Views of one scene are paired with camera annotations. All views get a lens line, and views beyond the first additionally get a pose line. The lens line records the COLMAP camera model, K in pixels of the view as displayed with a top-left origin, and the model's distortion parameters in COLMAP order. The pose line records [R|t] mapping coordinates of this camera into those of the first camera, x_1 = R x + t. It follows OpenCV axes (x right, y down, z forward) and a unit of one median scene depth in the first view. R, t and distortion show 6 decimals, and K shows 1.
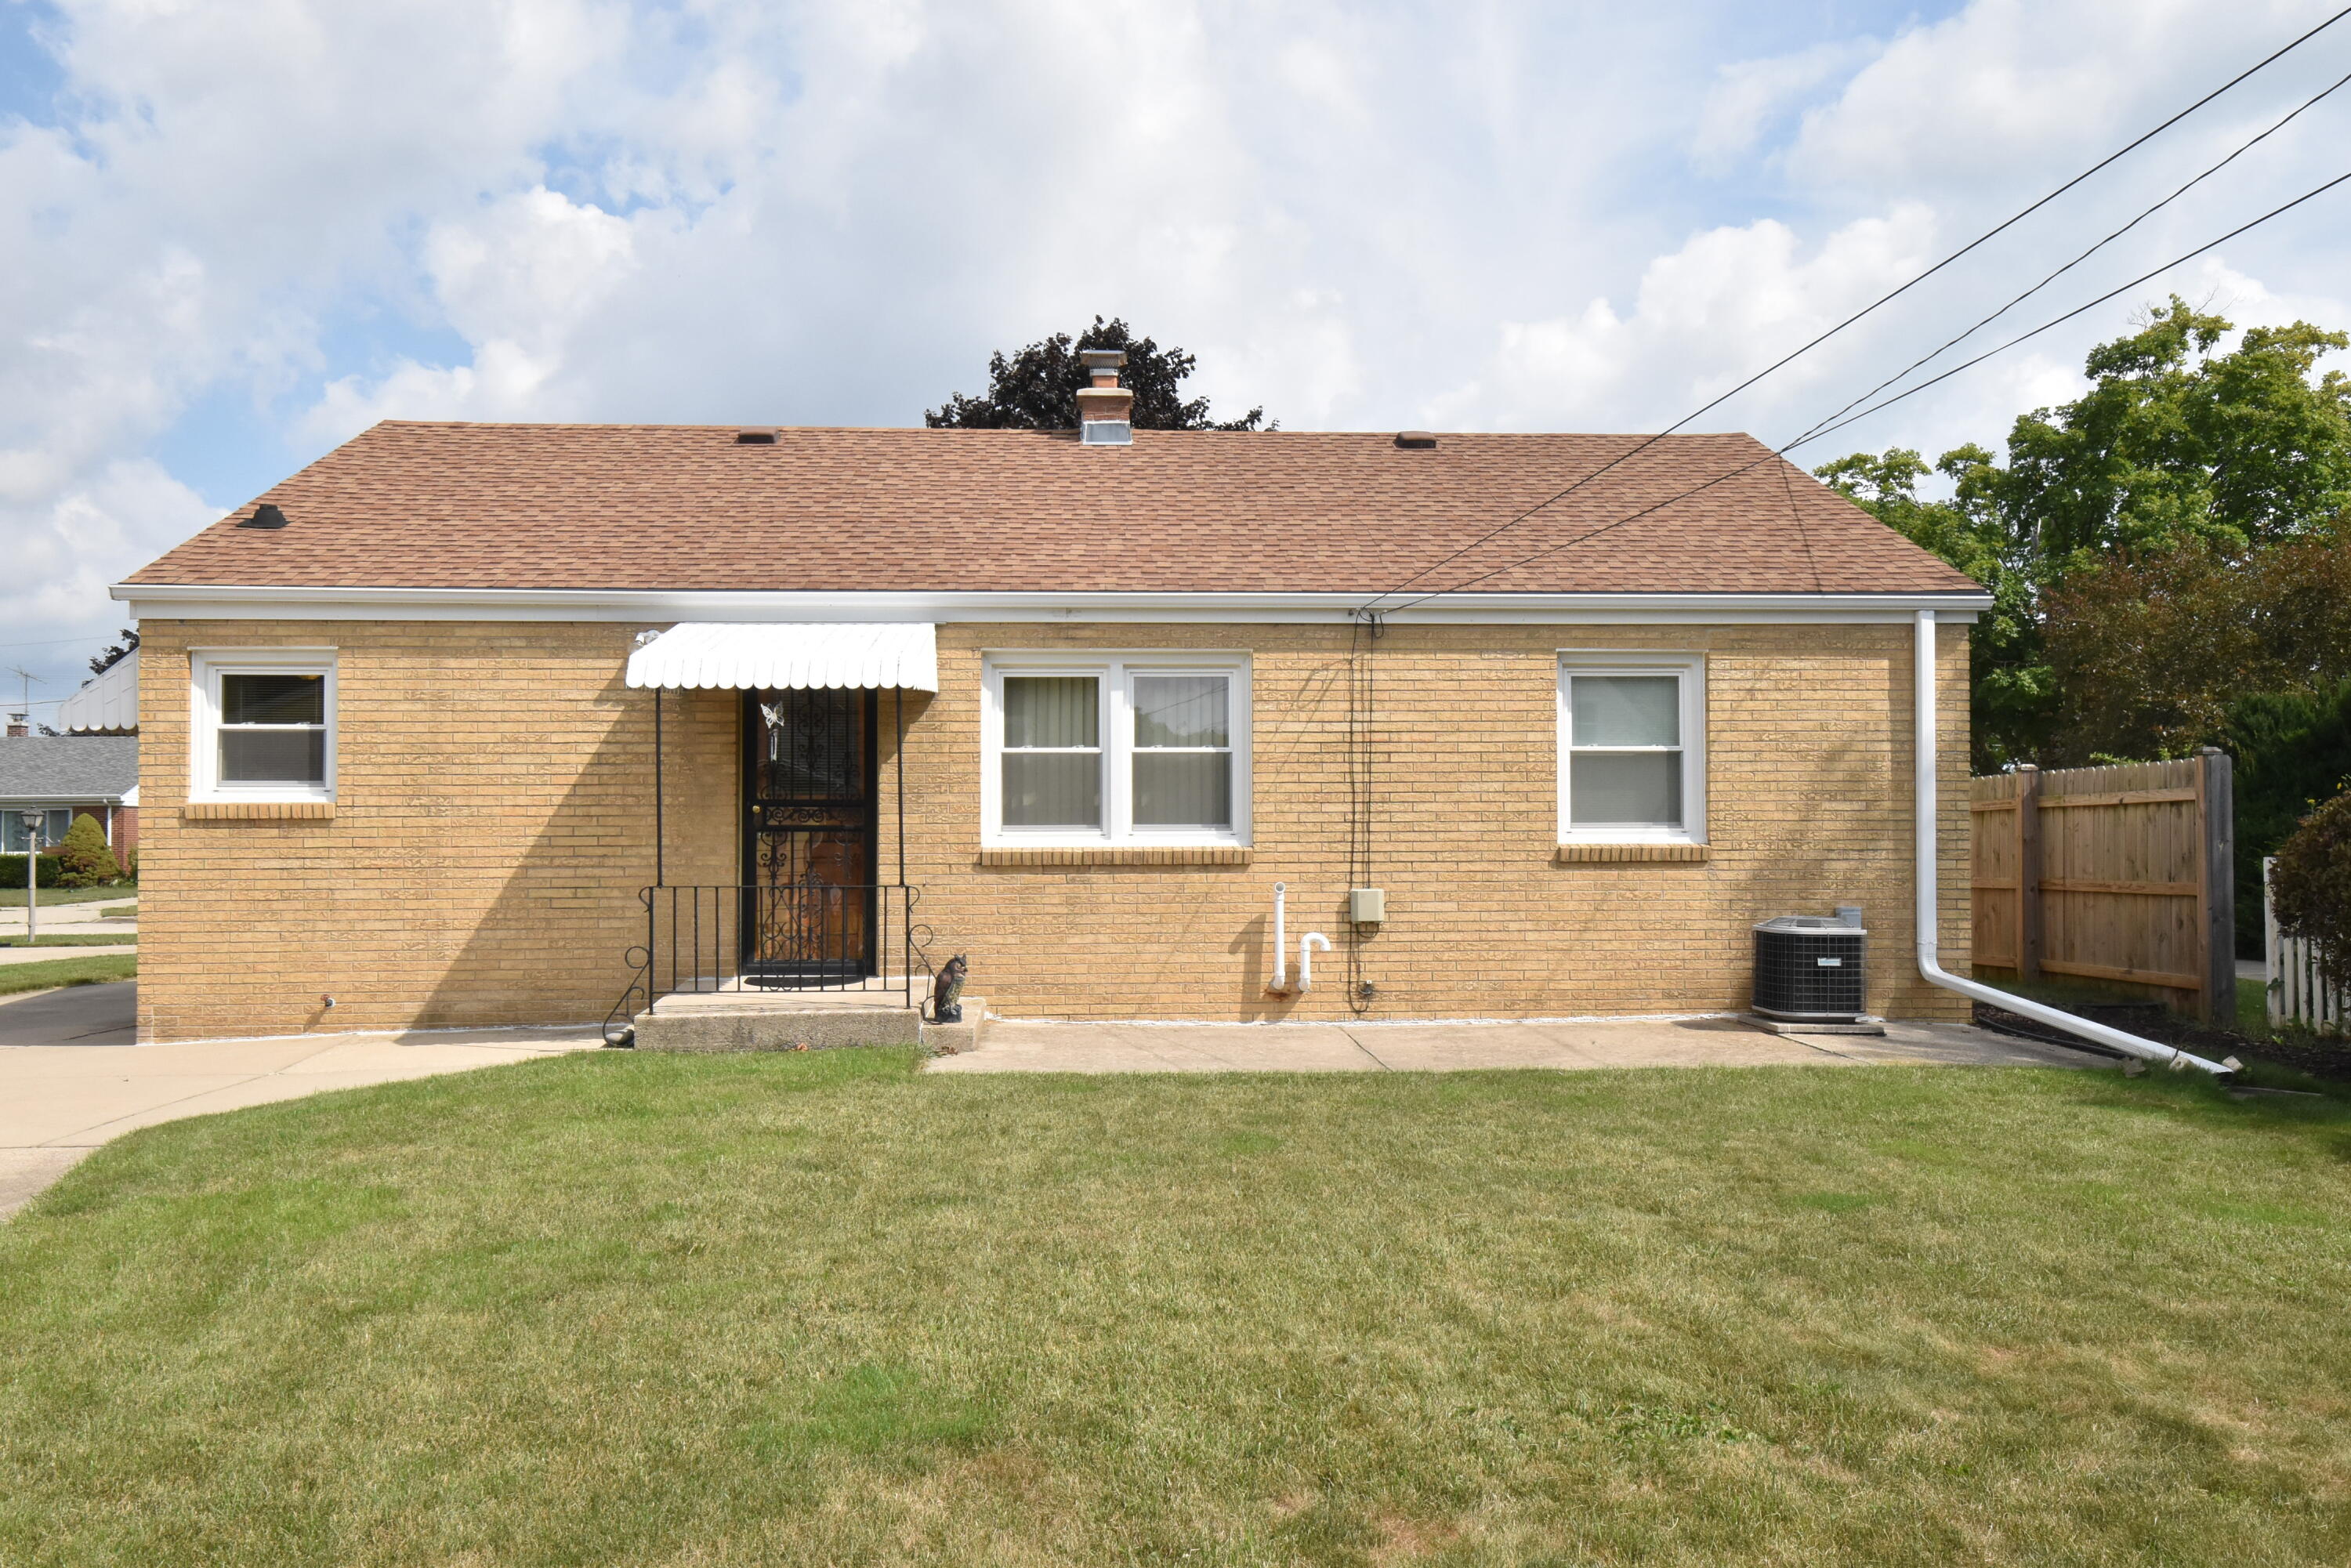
lens RADIAL K [[1849.0, 0, 1174.6], [0, 1849.0, 781.7], [0, 0, 1]] dist [0.083349, 0.001183]
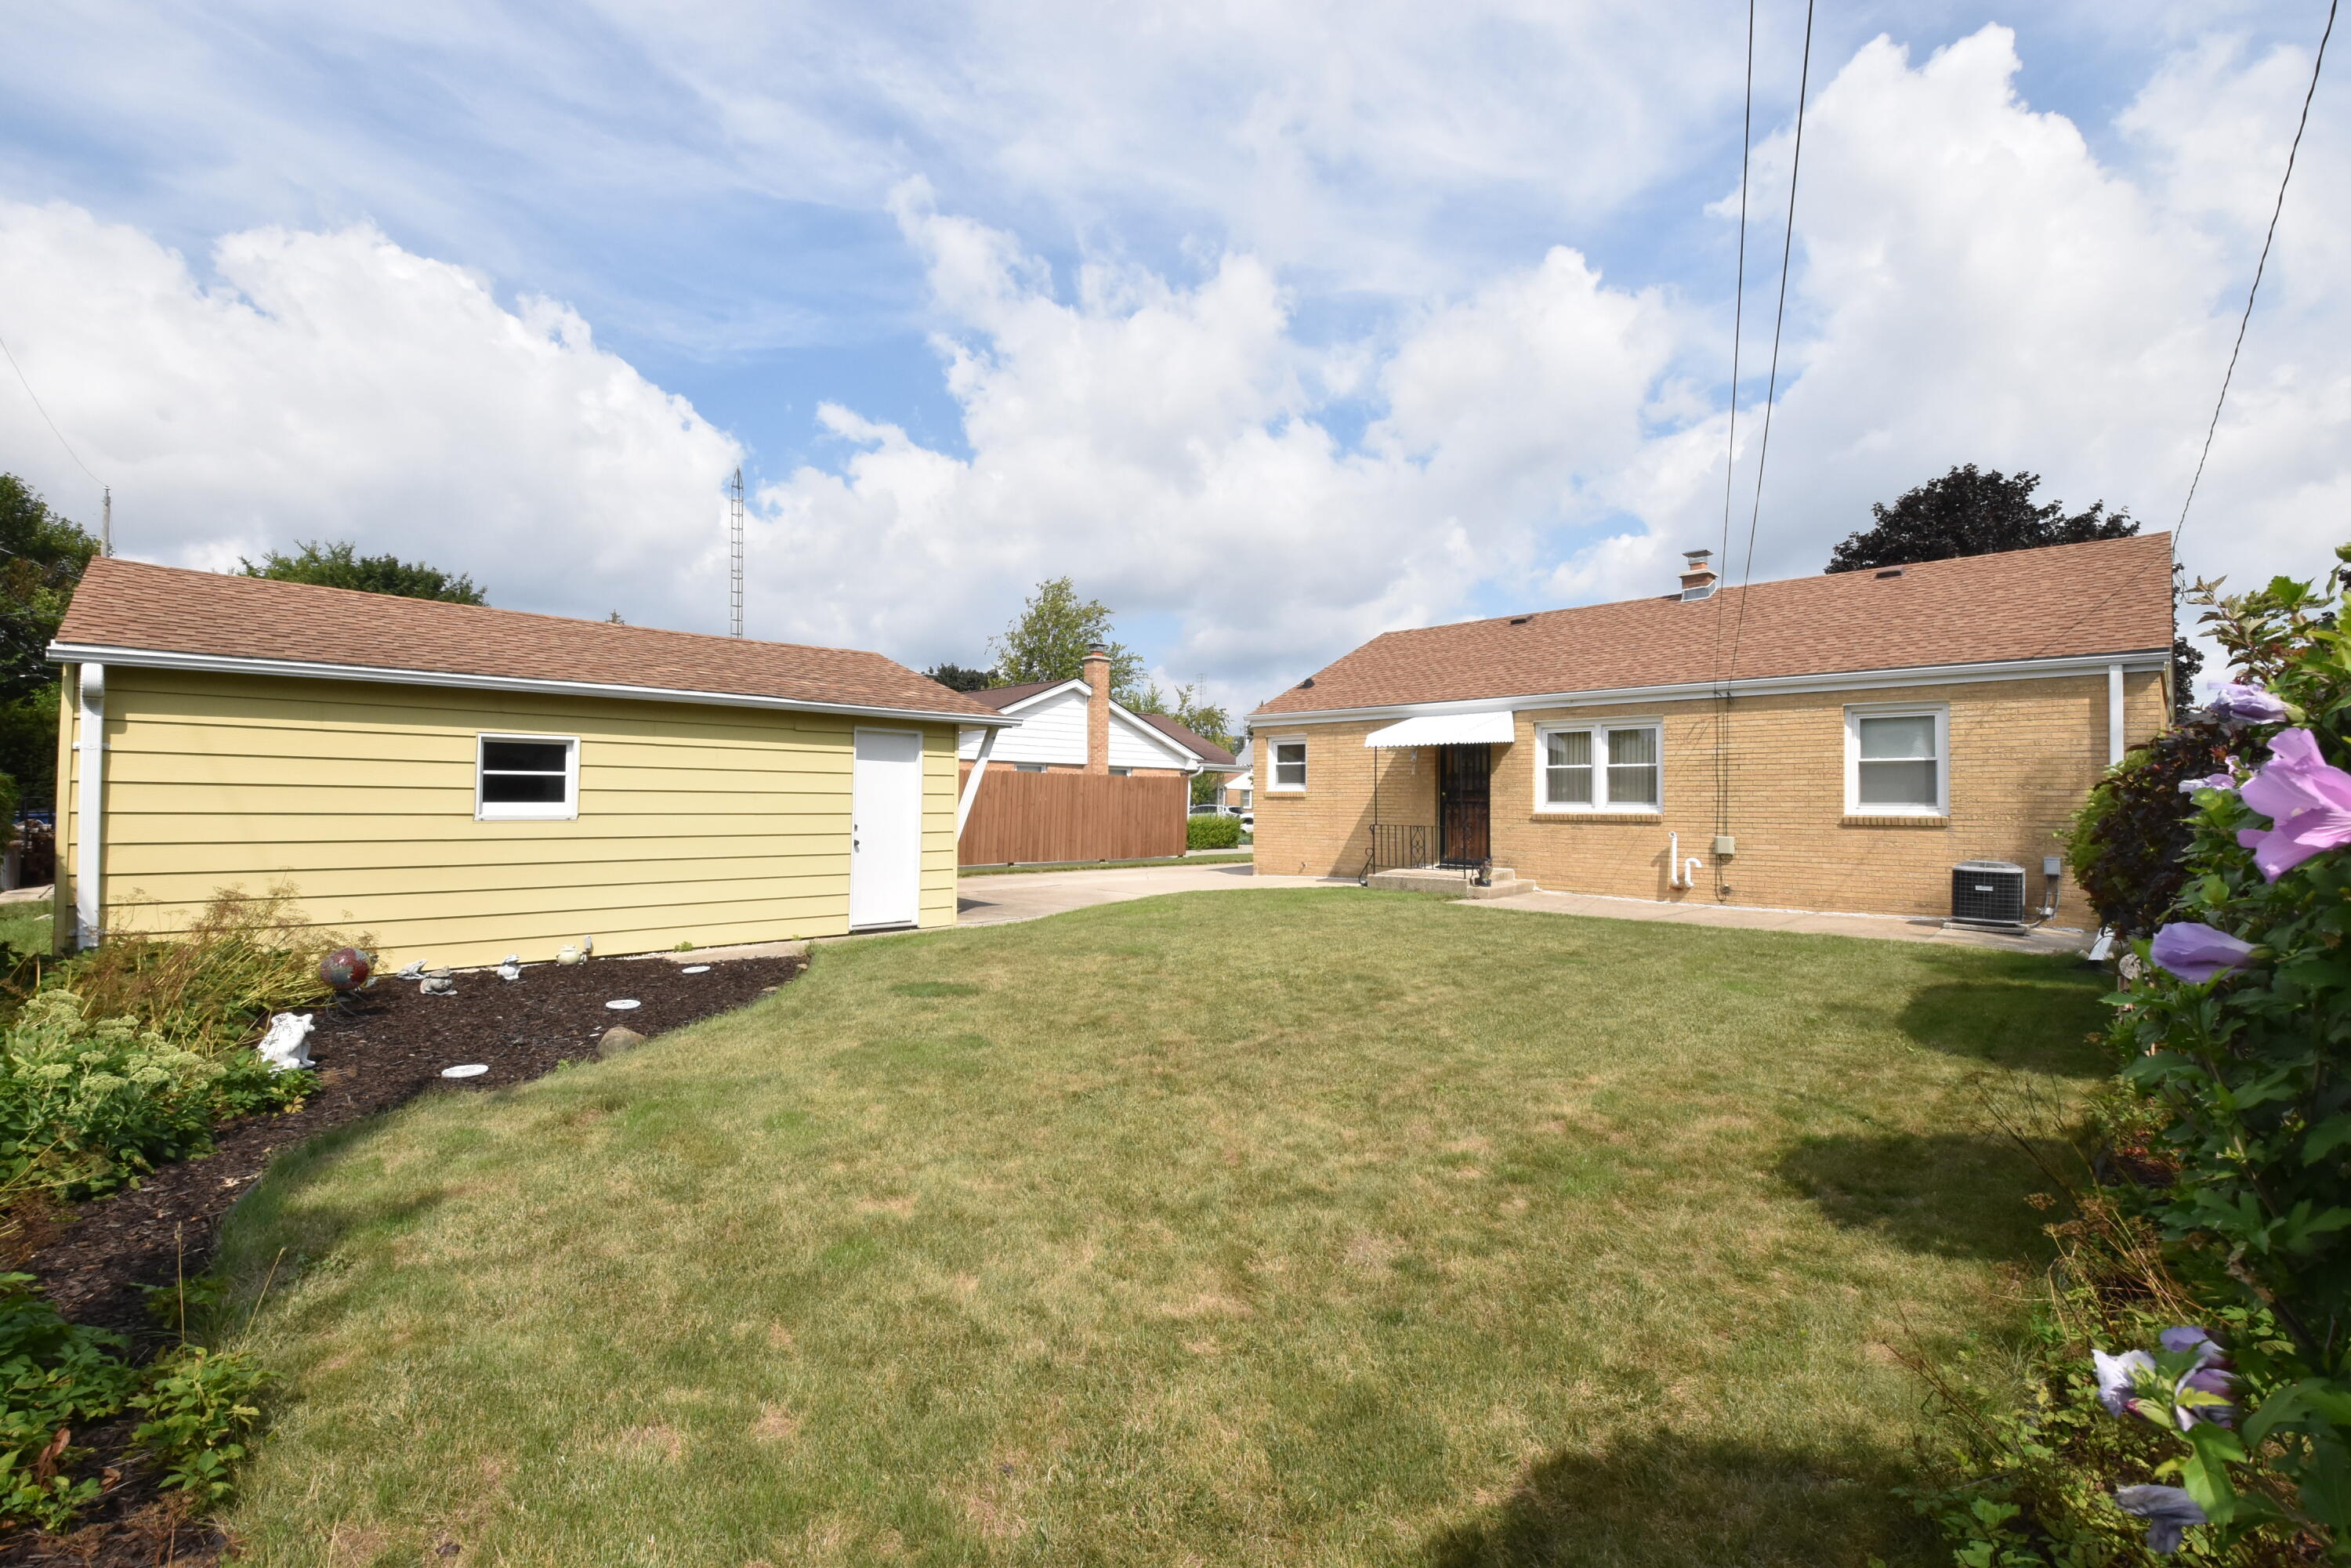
lens RADIAL K [[1039.6, 0, 1174.6], [0, 1039.6, 783.2], [0, 0, 1]] dist [0.000784, 0.000078]
pose [[0.663167, -0.005241, -0.748453, 0.528659], [0.013576, 0.999895, 0.005027, -0.009960], [0.748348, -0.013495, 0.663169, -0.132650]]
